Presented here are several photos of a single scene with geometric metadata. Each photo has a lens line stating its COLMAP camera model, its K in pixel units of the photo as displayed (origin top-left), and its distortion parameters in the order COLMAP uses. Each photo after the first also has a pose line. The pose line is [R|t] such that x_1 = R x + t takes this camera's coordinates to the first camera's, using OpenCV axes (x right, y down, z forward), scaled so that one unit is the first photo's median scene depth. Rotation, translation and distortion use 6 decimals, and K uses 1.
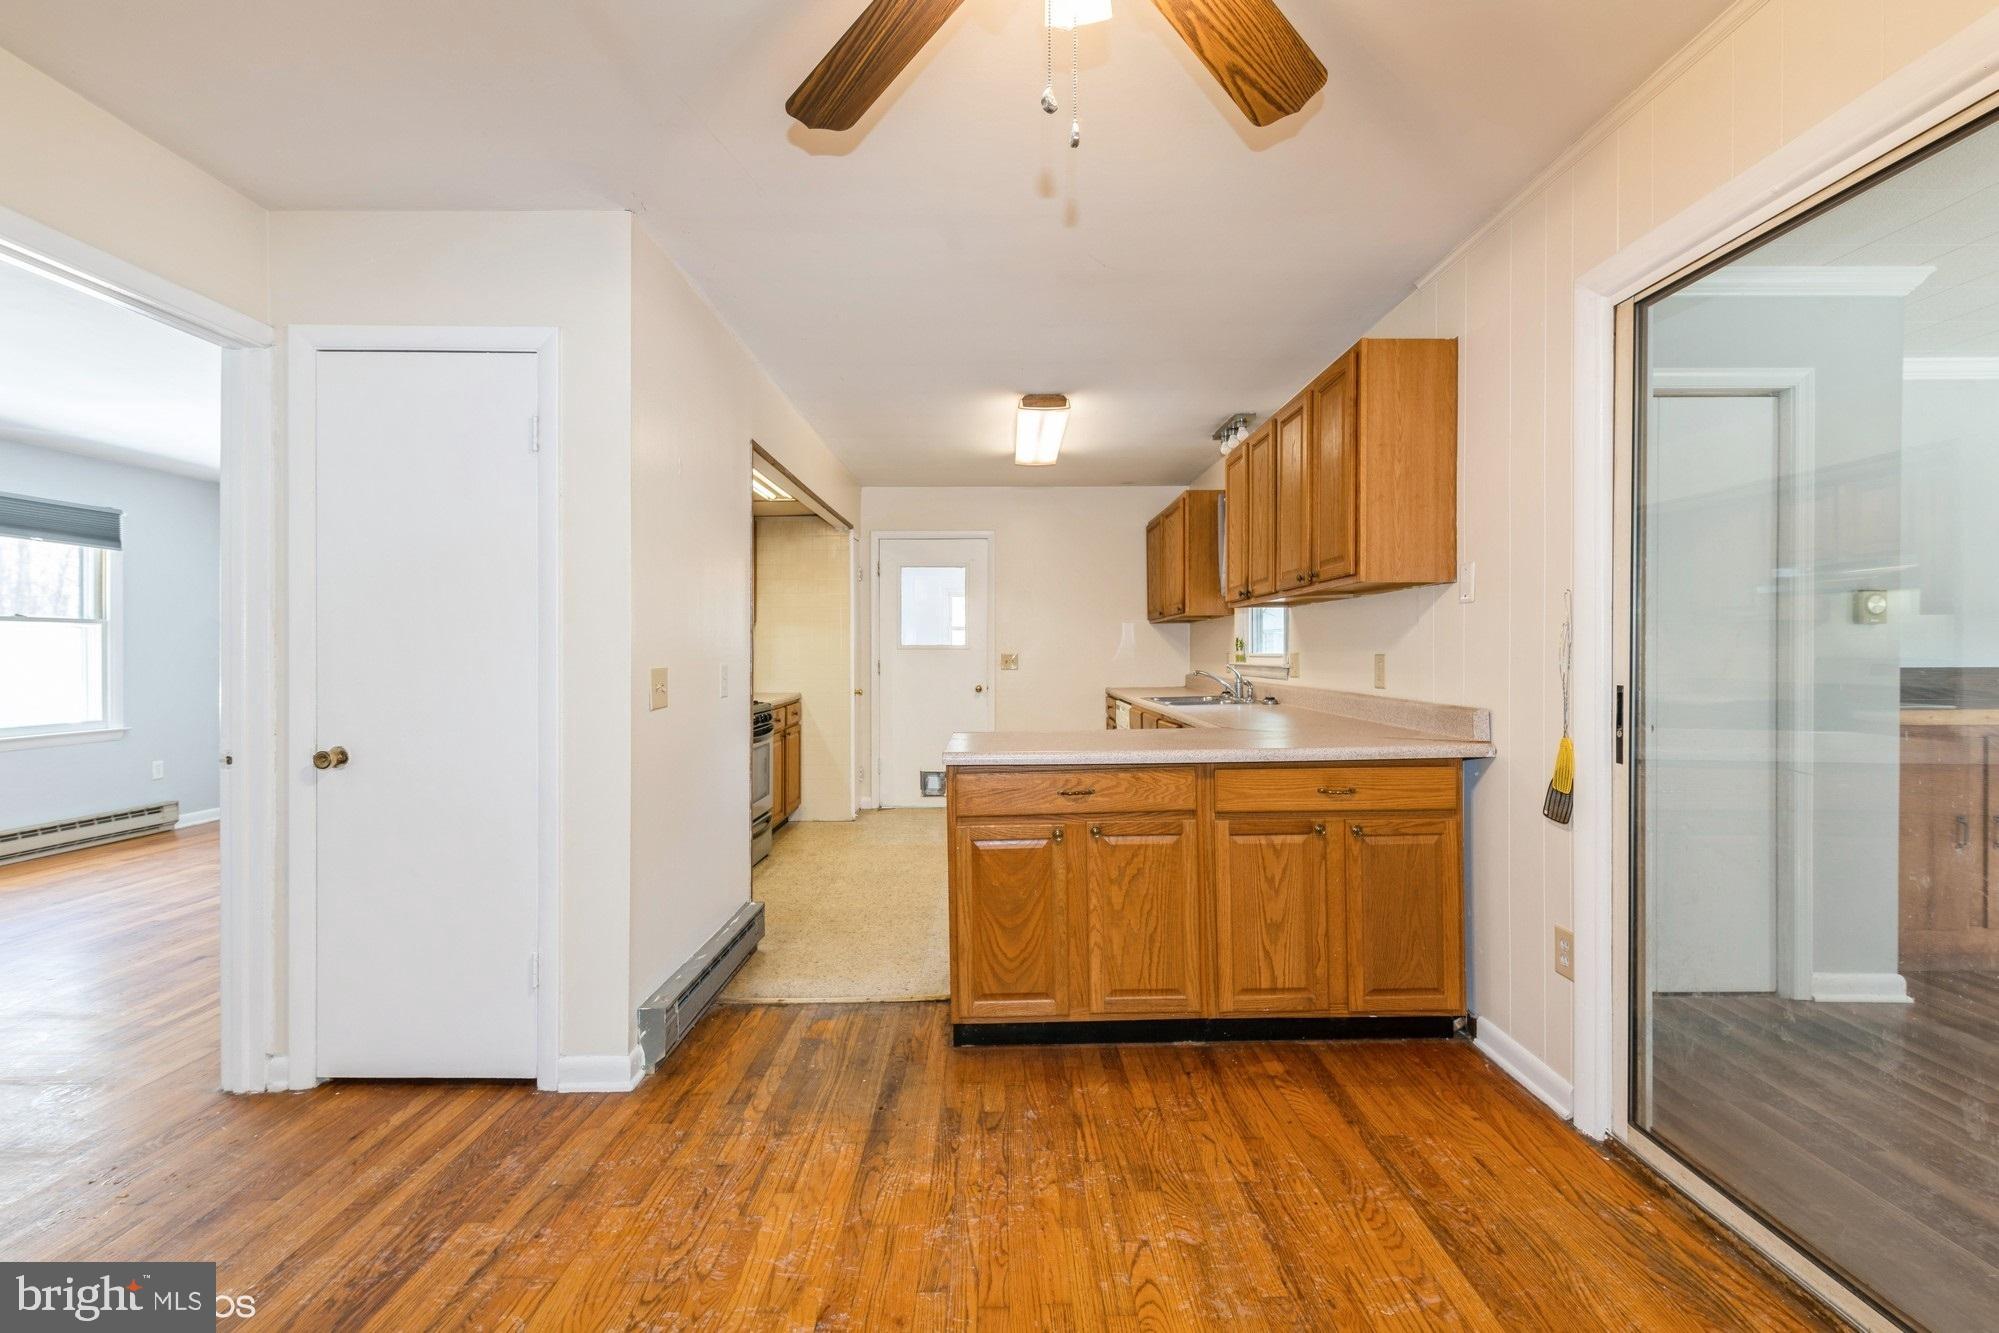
lens RADIAL K [[853.7, 0, 1003.4], [0, 853.7, 657.2], [0, 0, 1]] dist [0.004233, -0.000071]
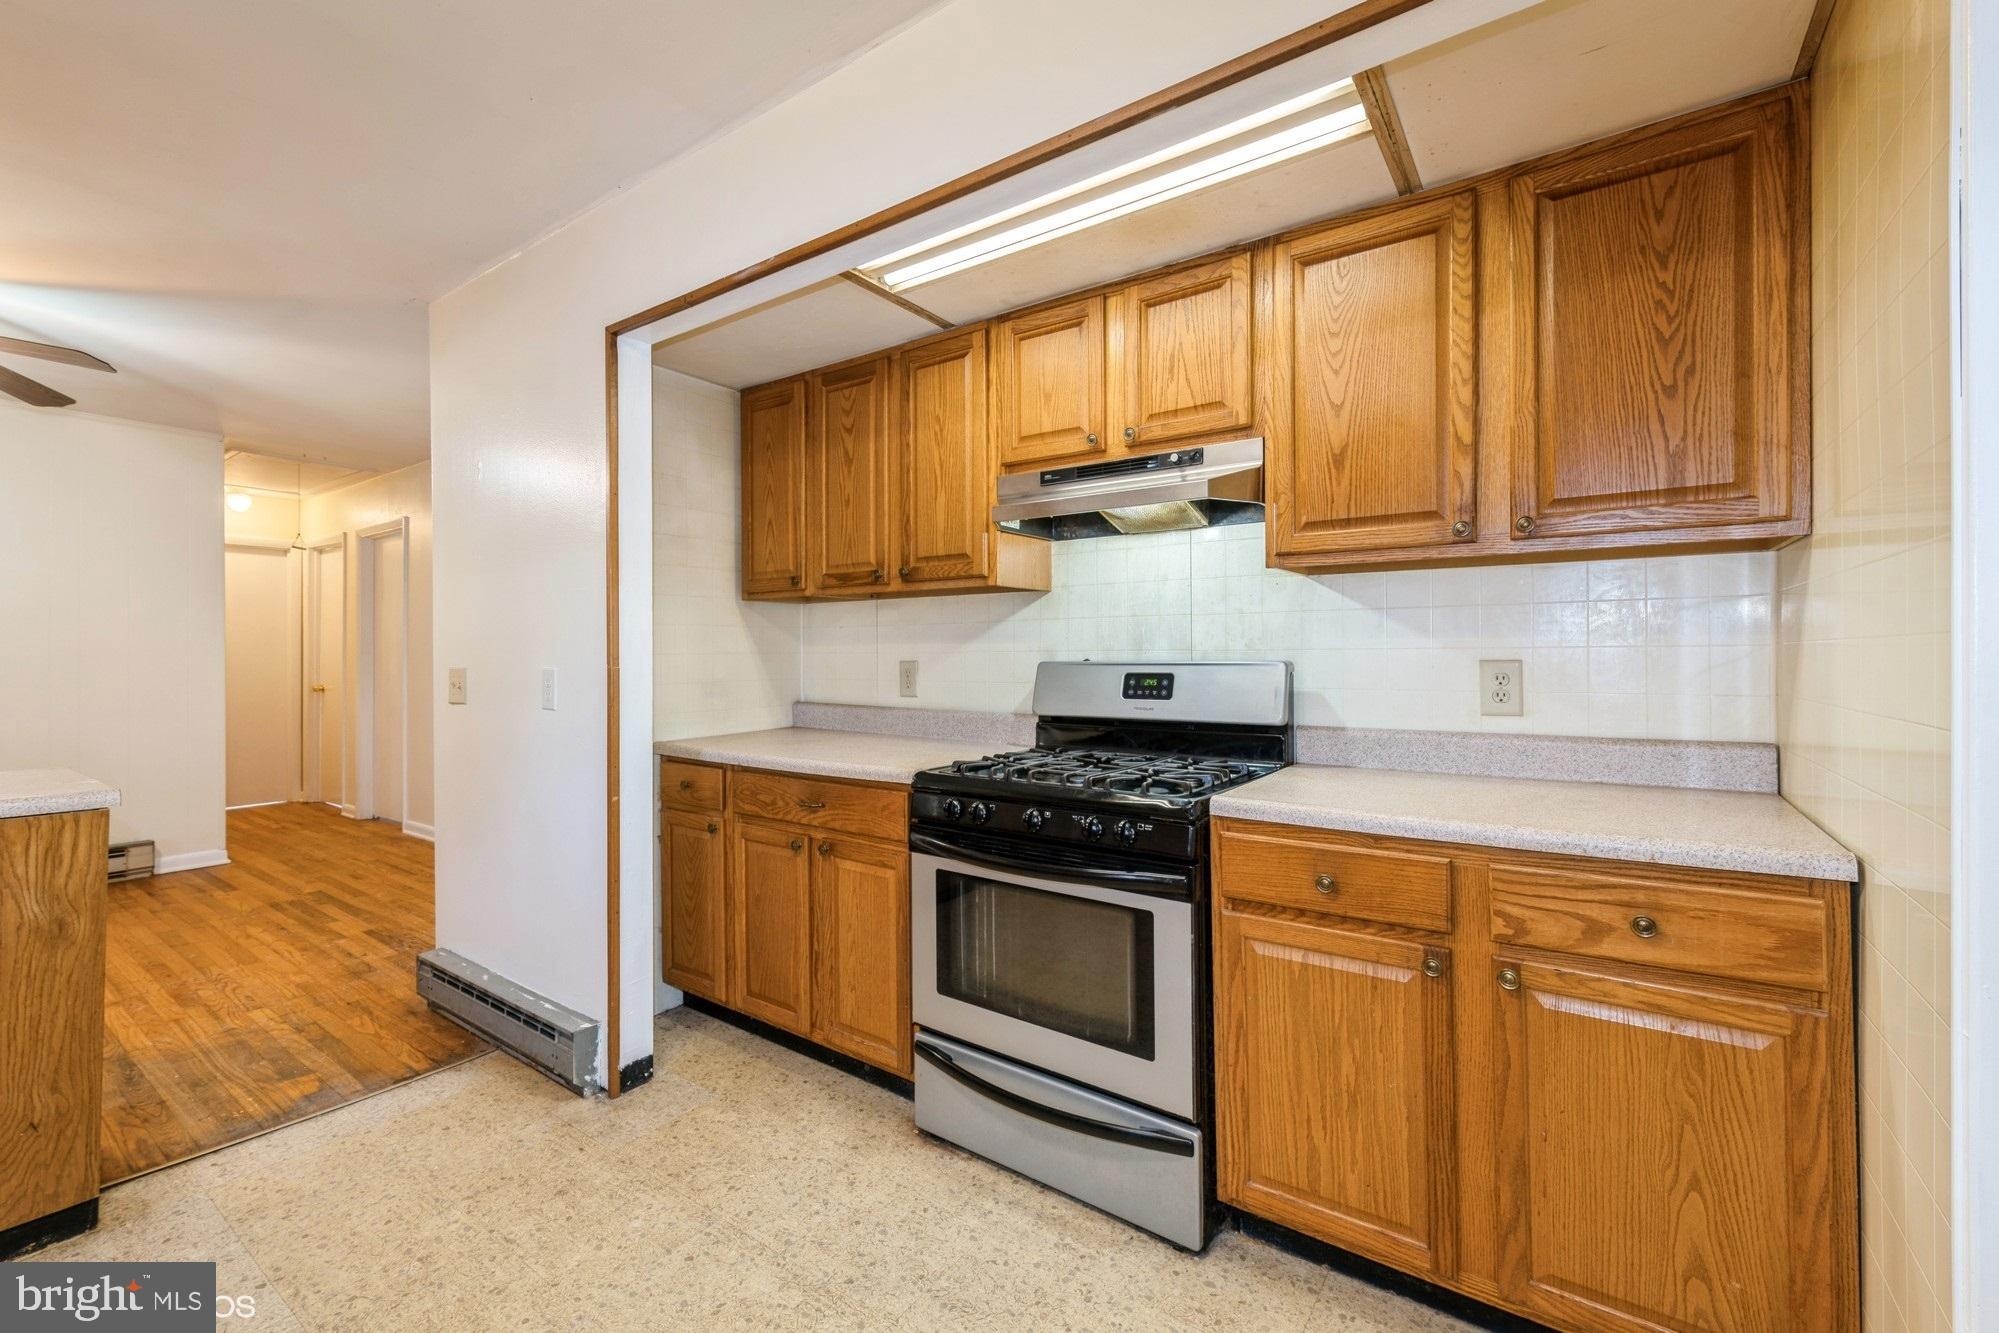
lens RADIAL K [[853.7, 0, 1000.5], [0, 853.7, 656.1], [0, 0, 1]] dist [0.004233, -0.000071]
pose [[-0.595293, 0.007352, -0.803475, 0.065241], [0.001099, 0.999965, 0.008336, -0.004649], [0.803508, 0.004080, -0.595280, 2.325891]]
